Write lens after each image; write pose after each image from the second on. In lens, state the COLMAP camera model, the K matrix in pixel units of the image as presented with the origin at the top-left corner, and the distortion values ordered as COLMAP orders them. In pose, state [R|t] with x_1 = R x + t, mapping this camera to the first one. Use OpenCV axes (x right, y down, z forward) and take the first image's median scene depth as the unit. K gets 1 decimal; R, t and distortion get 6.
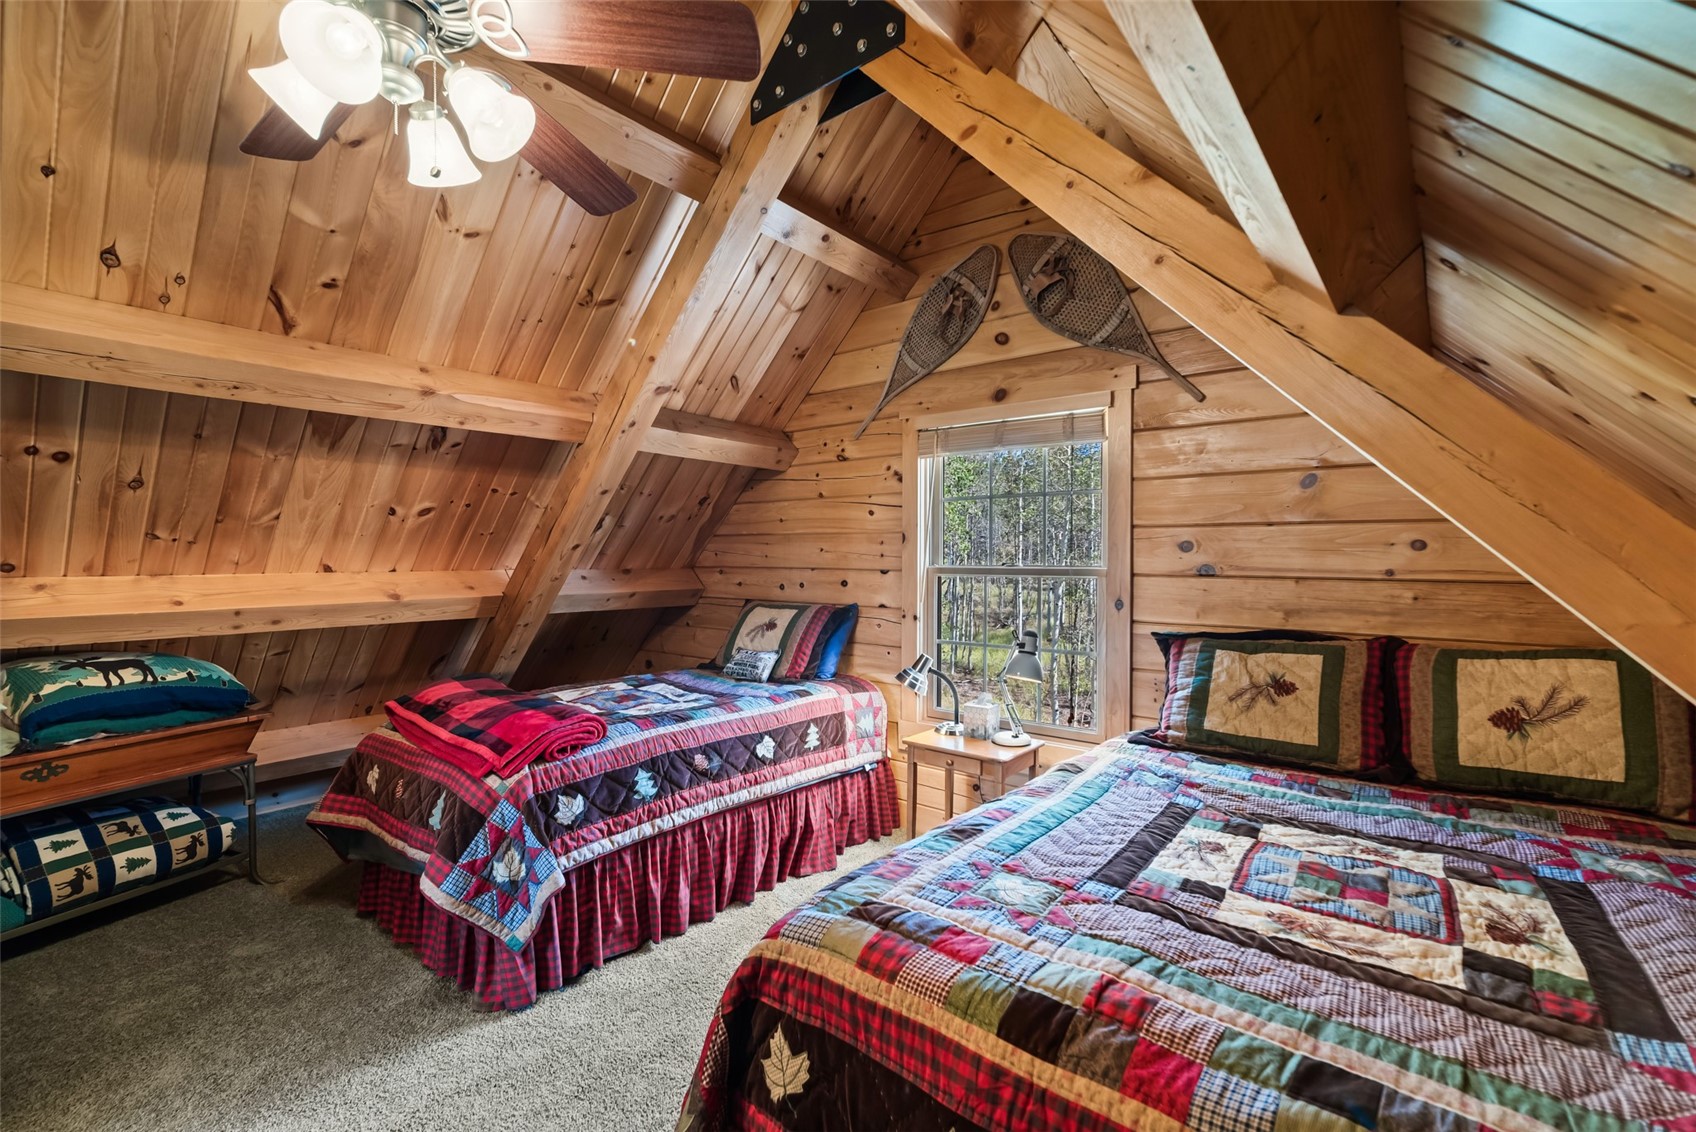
lens RADIAL K [[734.3, 0, 846.5], [0, 734.3, 553.4], [0, 0, 1]] dist [0.007250, 0.000487]
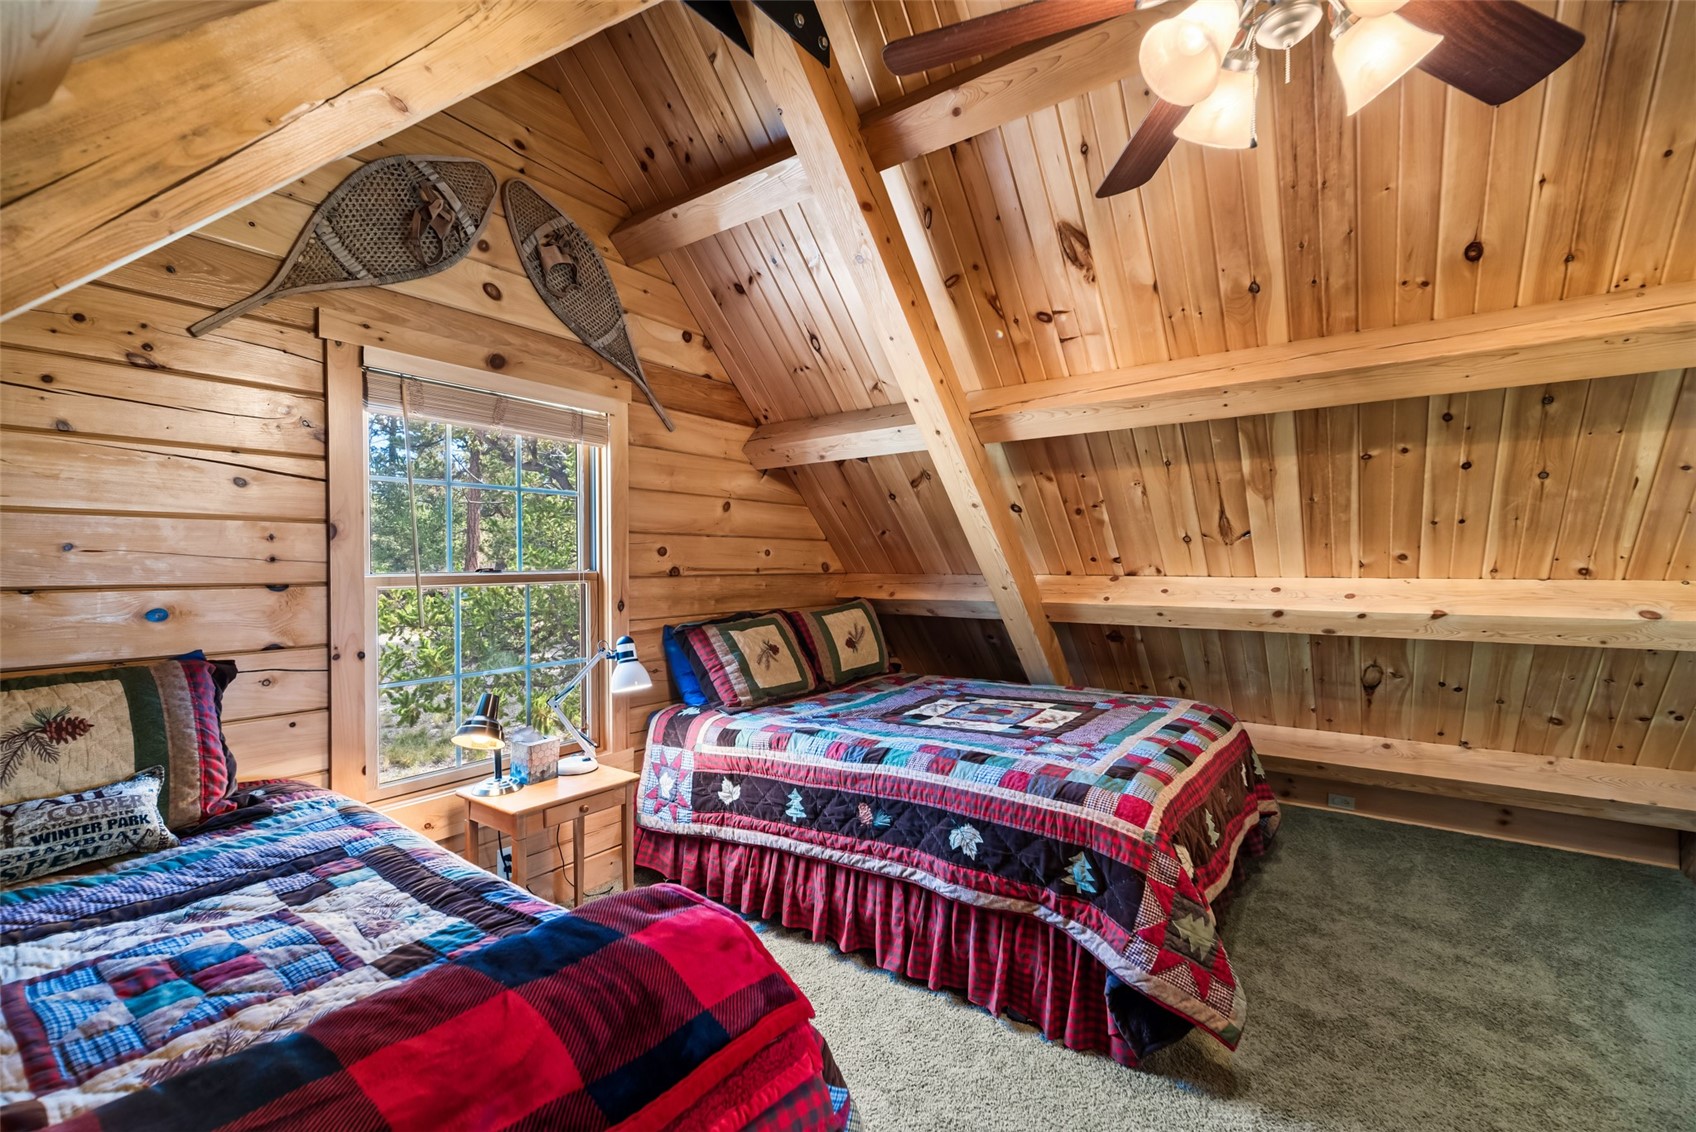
lens RADIAL K [[734.3, 0, 846.5], [0, 734.3, 553.4], [0, 0, 1]] dist [0.007250, 0.000487]
pose [[-0.048012, 0.004502, 0.998837, -0.650019], [-0.008053, 0.999956, -0.004894, -0.002455], [-0.998814, -0.008278, -0.047974, 0.682098]]
